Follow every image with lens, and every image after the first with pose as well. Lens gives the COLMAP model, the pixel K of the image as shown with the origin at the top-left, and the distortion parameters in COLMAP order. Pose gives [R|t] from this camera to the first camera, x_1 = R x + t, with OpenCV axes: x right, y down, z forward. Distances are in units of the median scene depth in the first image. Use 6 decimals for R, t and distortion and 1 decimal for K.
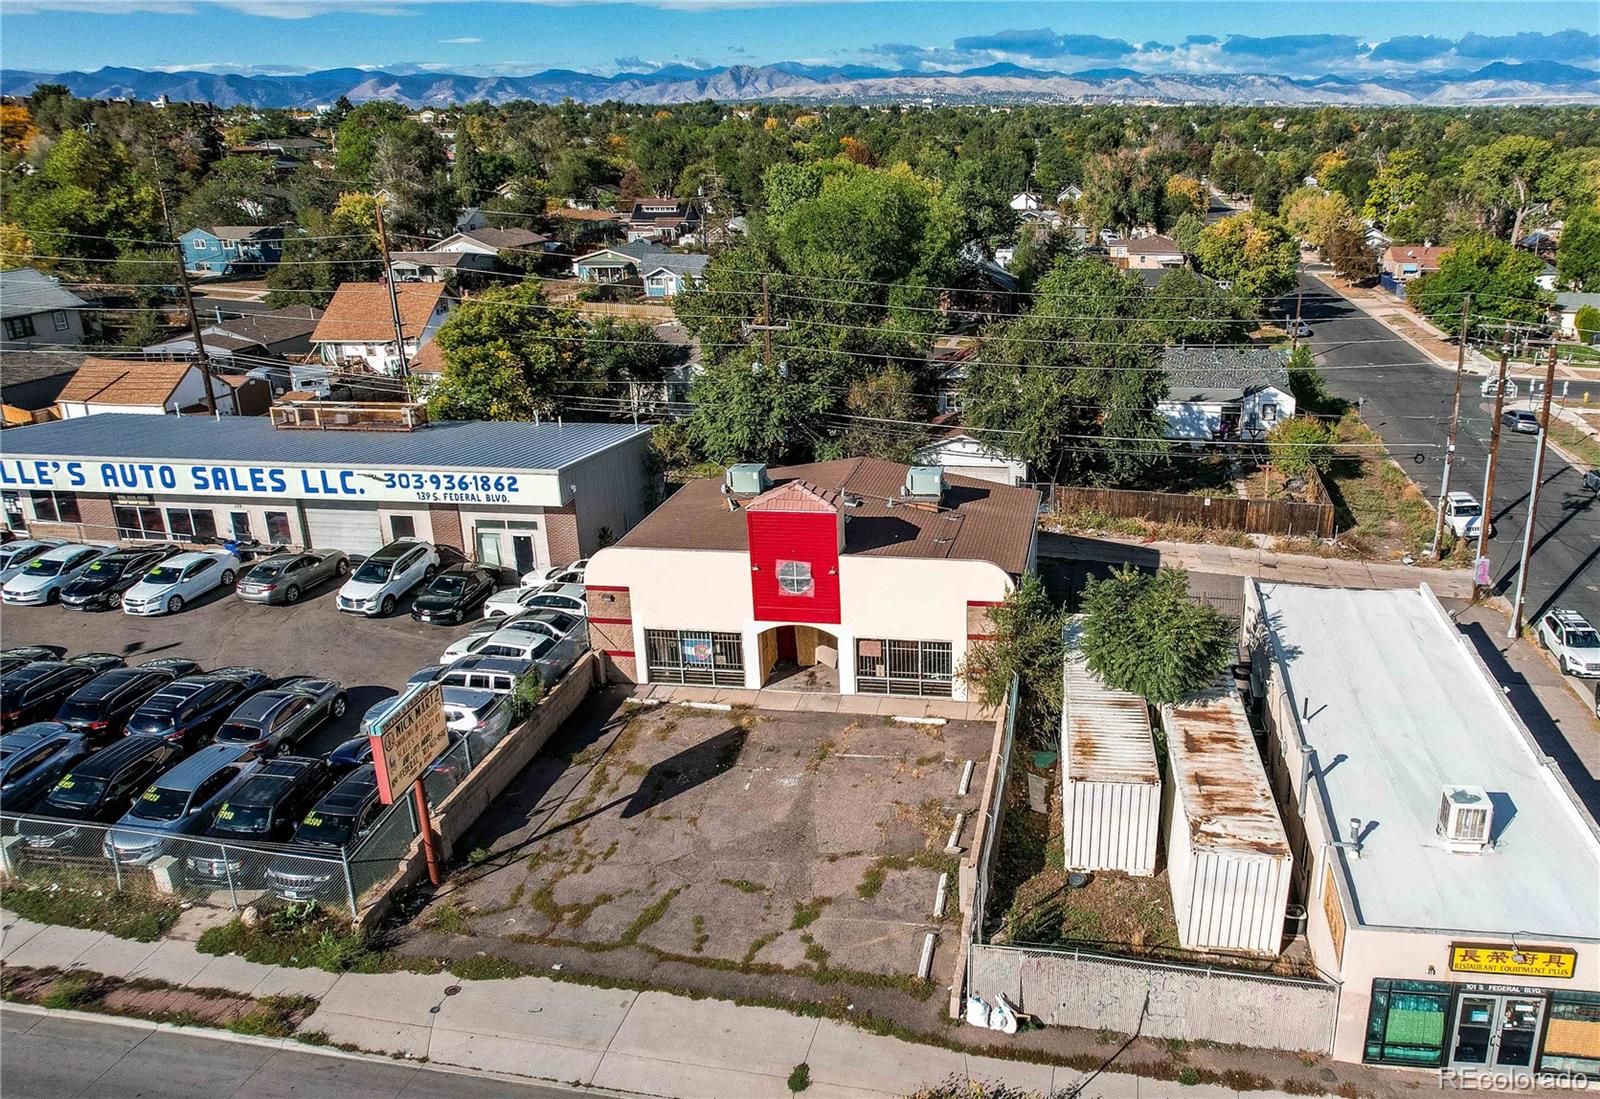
lens RADIAL K [[1245.7, 0, 949.6], [0, 1245.7, 546.8], [0, 0, 1]] dist [-0.066449, 0.076289]
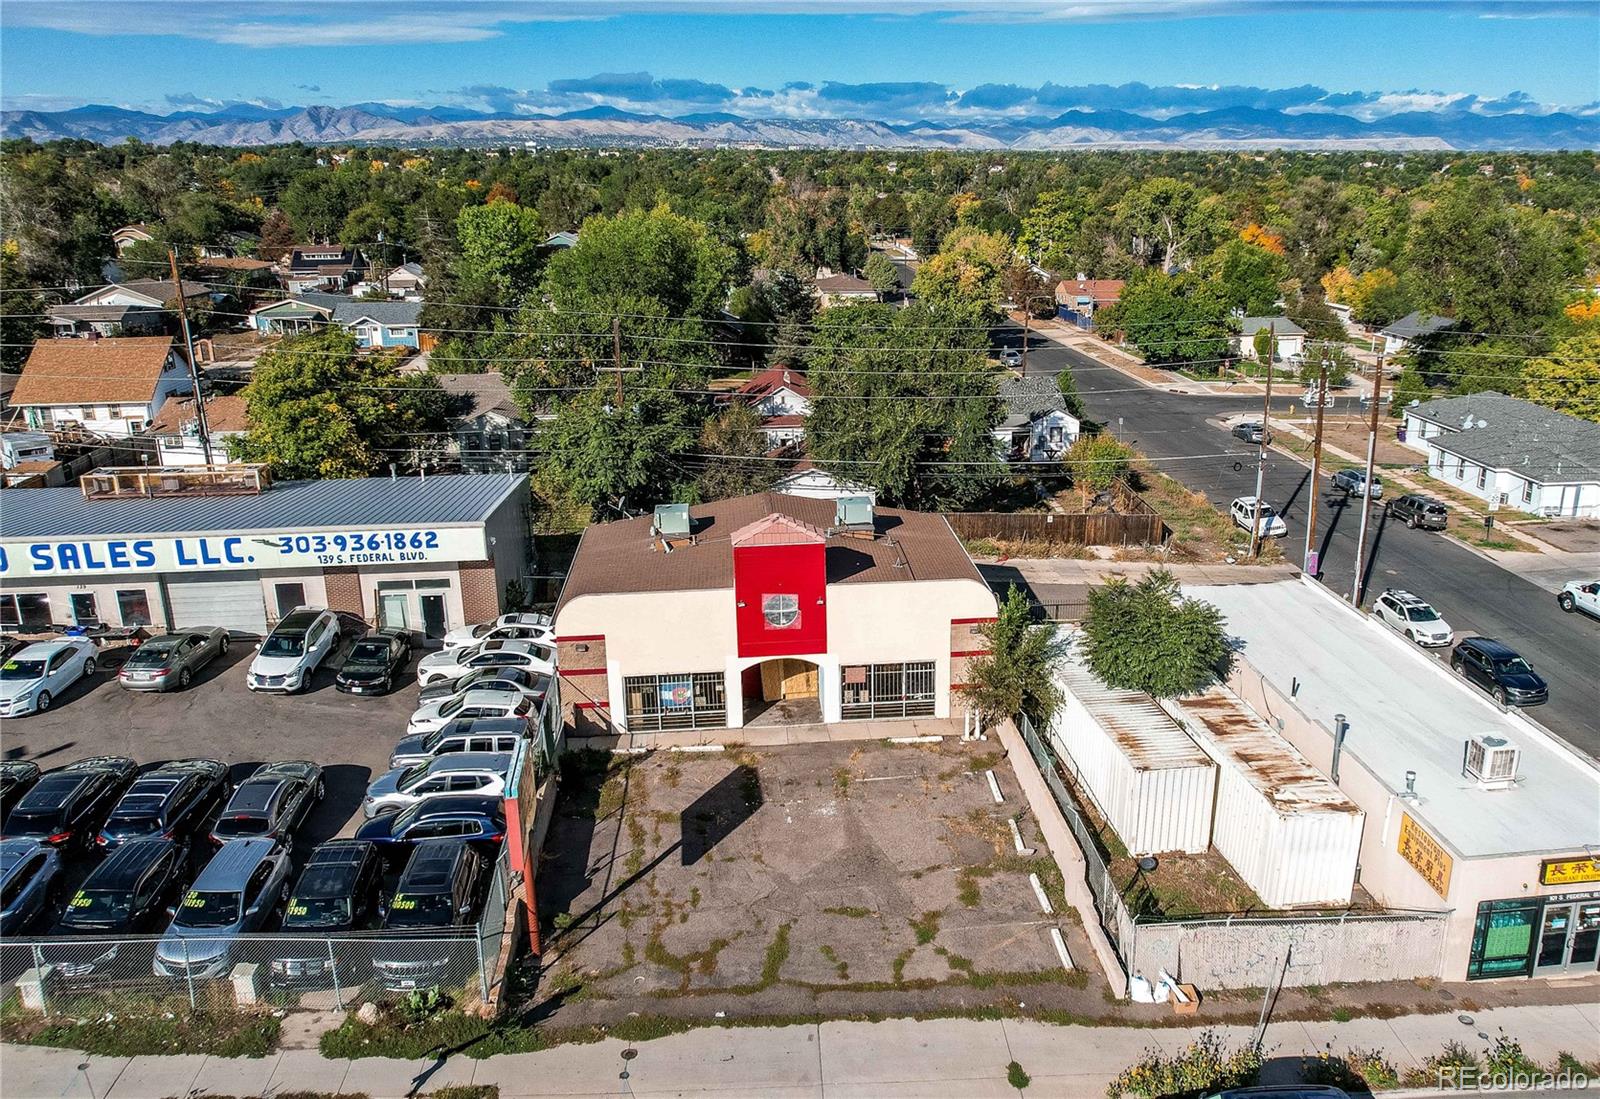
lens RADIAL K [[1251.1, 0, 882.4], [0, 1251.1, 548.7], [0, 0, 1]] dist [-0.060626, 0.063008]
pose [[0.968745, -0.067887, 0.238590, -0.271970], [0.075526, 0.996878, -0.023010, 0.004067], [-0.236283, 0.040310, 0.970848, 0.001249]]
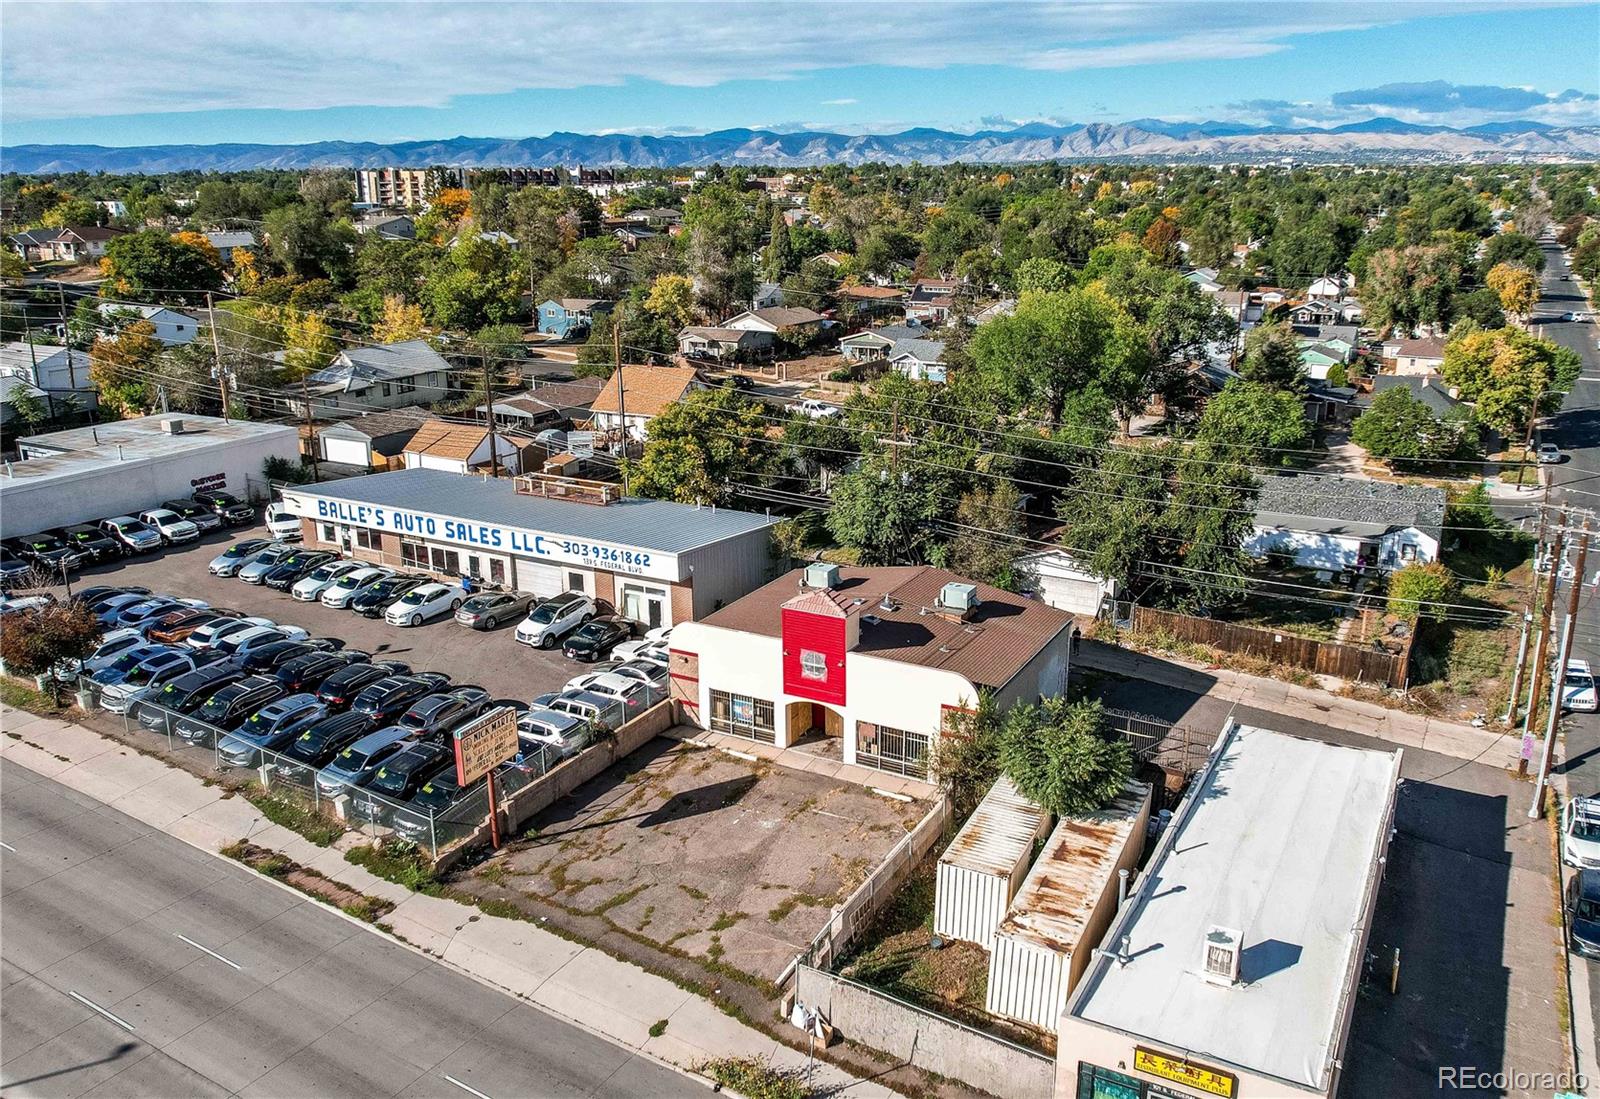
lens RADIAL K [[1242.1, 0, 804.3], [0, 1242.1, 546.4], [0, 0, 1]] dist [-0.049357, 0.042716]
pose [[0.928774, 0.104507, -0.355609, 0.289334], [-0.119160, 0.992684, -0.019487, -0.066000], [0.350971, 0.060473, 0.934432, -0.177347]]
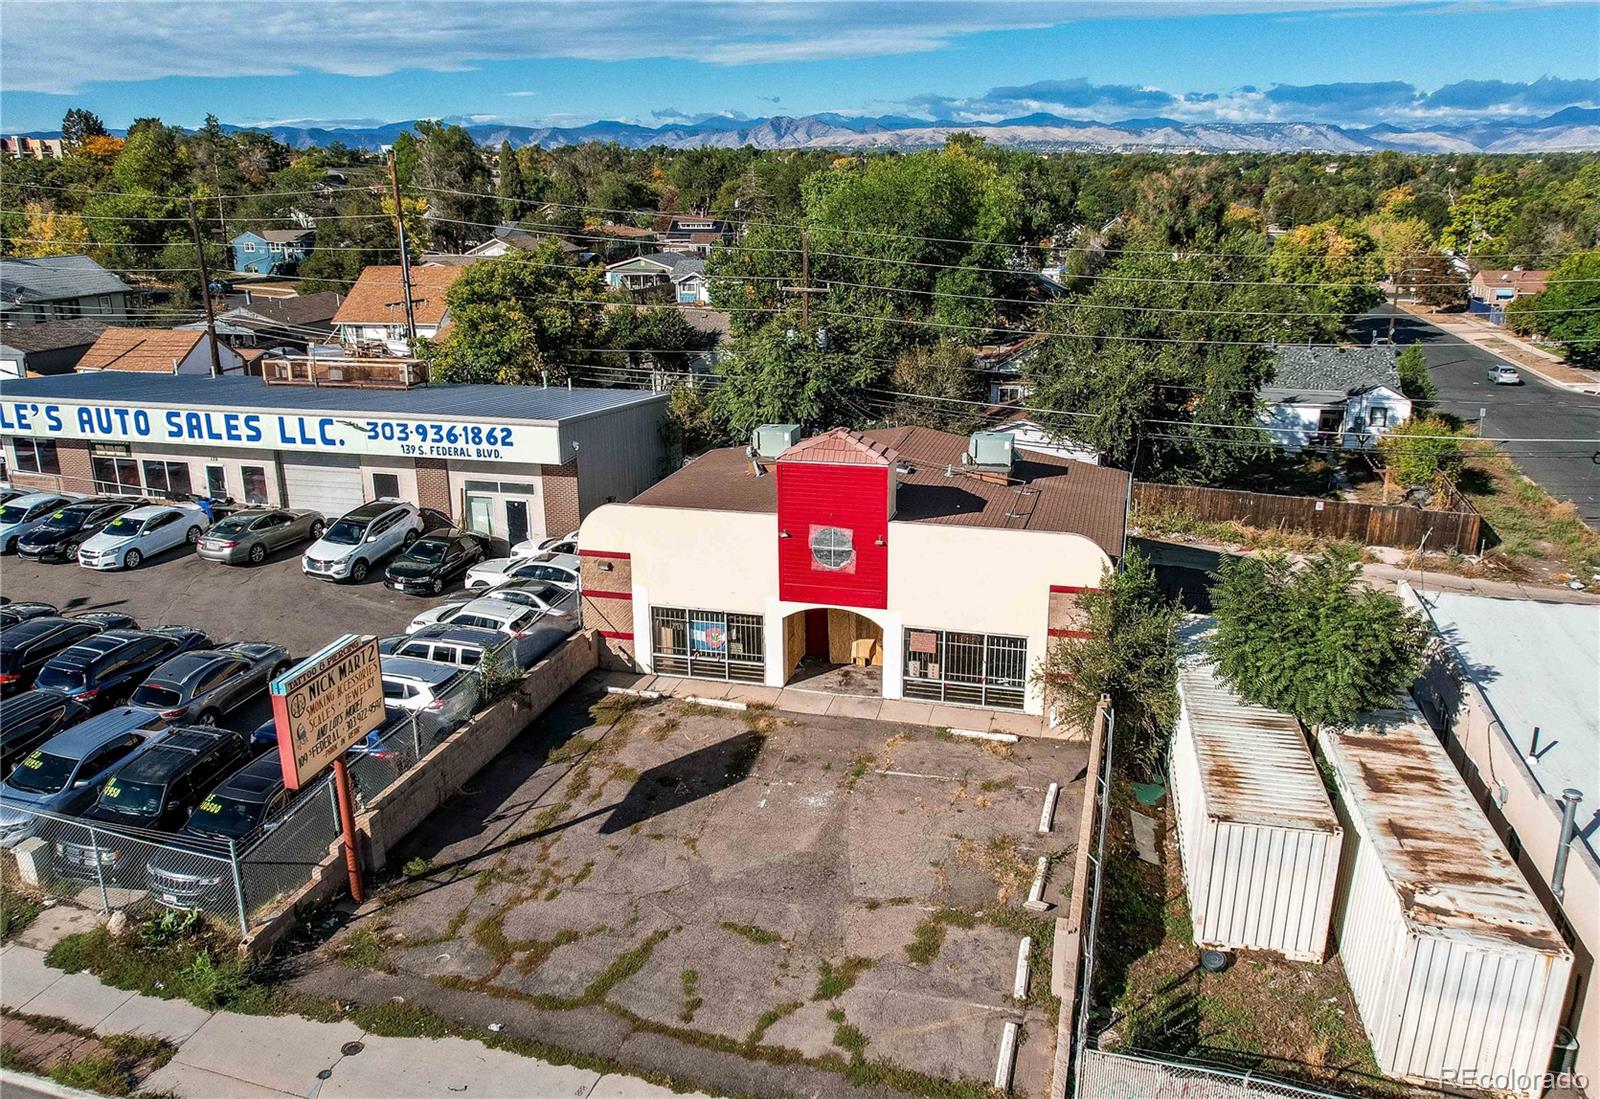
lens RADIAL K [[1242.1, 0, 804.3], [0, 1242.1, 546.4], [0, 0, 1]] dist [-0.049357, 0.042716]
pose [[0.990382, 0.038799, -0.132805, -0.034843], [-0.043647, 0.998476, -0.033786, 0.049625], [0.131292, 0.039258, 0.990566, 0.196700]]
